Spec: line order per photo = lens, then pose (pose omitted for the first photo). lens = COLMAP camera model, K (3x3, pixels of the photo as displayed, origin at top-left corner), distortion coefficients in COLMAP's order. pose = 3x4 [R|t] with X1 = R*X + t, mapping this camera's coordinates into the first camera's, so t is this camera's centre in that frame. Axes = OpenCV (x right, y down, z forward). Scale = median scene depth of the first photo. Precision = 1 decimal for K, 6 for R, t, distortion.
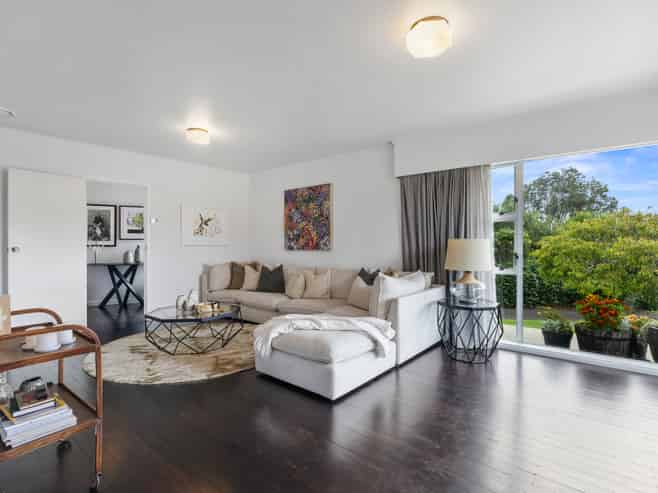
lens RADIAL K [[330.5, 0, 329.0], [0, 330.5, 246.5], [0, 0, 1]] dist [-0.004154, -0.000108]
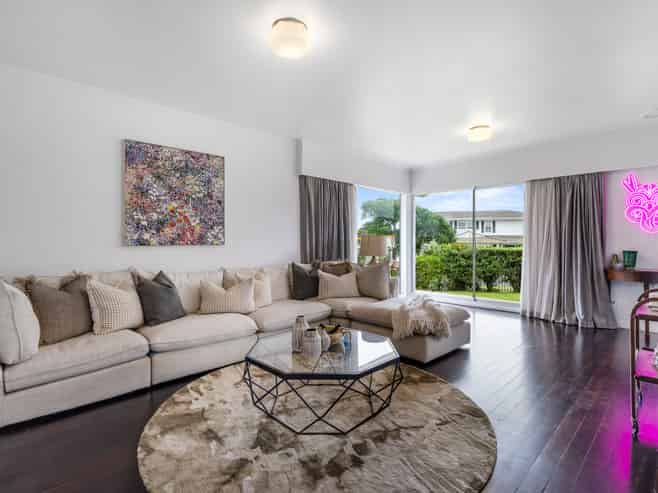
lens RADIAL K [[330.5, 0, 329.0], [0, 330.5, 246.5], [0, 0, 1]] dist [-0.004154, -0.000108]
pose [[0.133973, -0.021675, 0.990748, -0.691136], [-0.006140, 0.999723, 0.022702, -0.004020], [-0.990966, -0.009124, 0.133803, 0.634232]]
